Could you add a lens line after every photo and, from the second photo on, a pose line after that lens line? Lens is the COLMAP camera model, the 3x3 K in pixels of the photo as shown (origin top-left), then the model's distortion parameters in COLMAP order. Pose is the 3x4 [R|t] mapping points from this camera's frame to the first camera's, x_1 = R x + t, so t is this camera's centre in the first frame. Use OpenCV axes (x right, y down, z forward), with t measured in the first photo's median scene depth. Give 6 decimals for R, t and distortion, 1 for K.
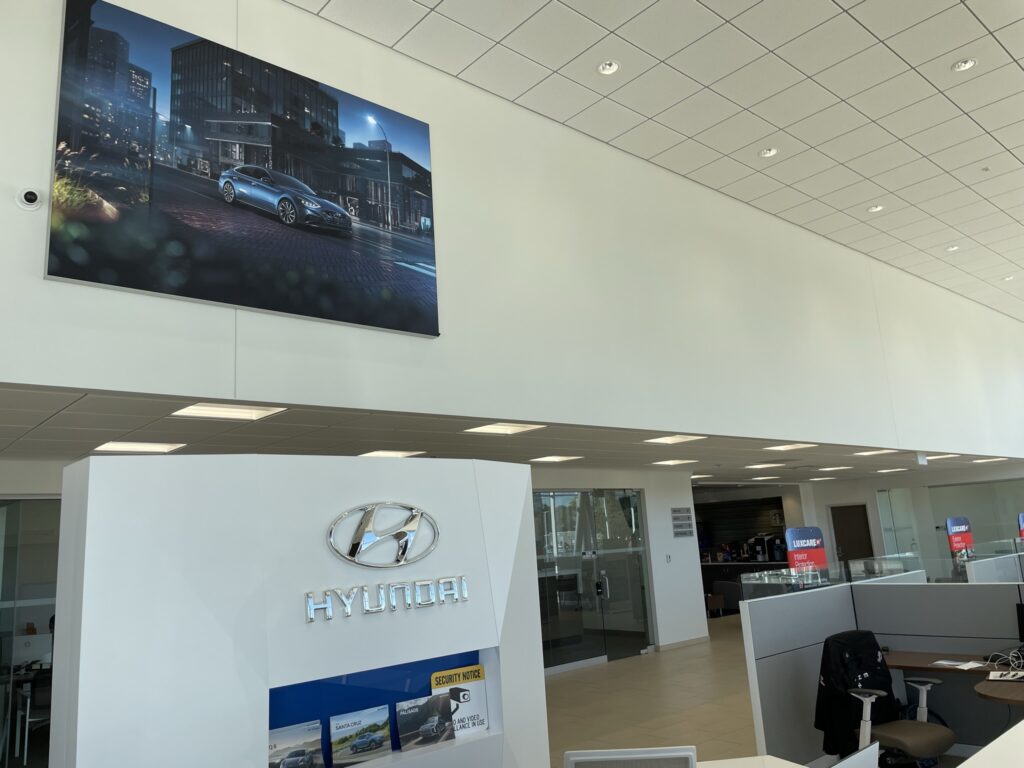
lens RADIAL K [[773.5, 0, 512.0], [0, 773.5, 384.0], [0, 0, 1]] dist [0.009561, 0.002586]
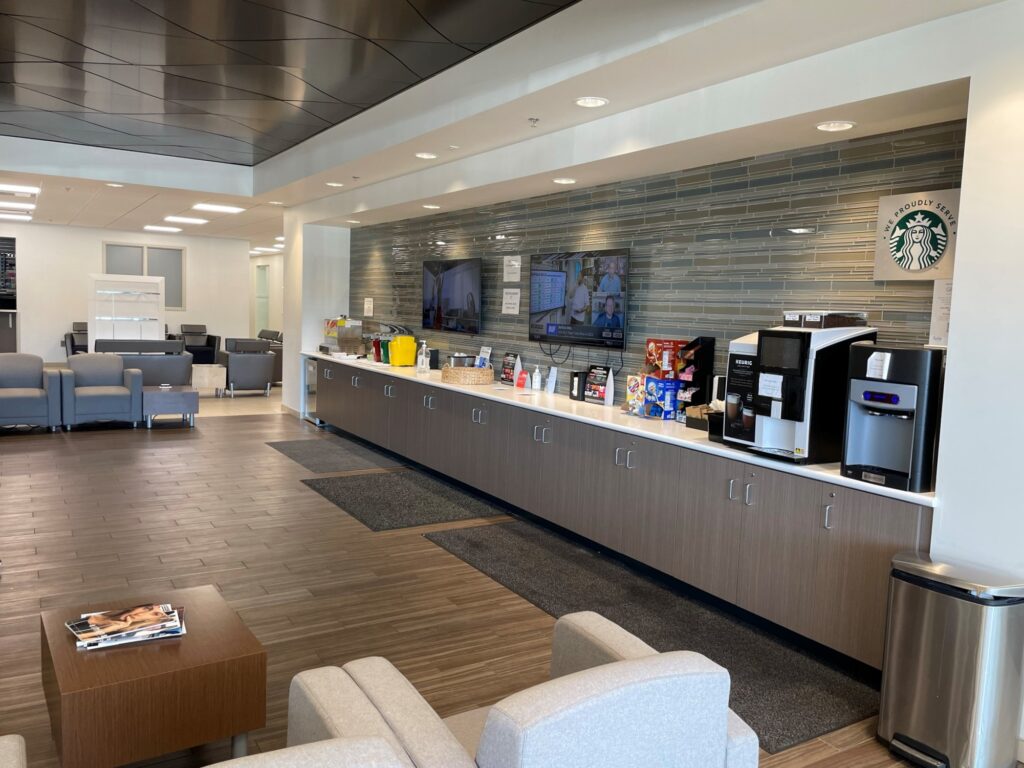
lens RADIAL K [[773.5, 0, 512.0], [0, 773.5, 384.0], [0, 0, 1]] dist [0.009561, 0.002586]
pose [[0.979345, 0.114629, -0.166564, 0.288162], [-0.060462, 0.952105, 0.299734, 0.159126], [0.192945, -0.283472, 0.939370, 0.811123]]
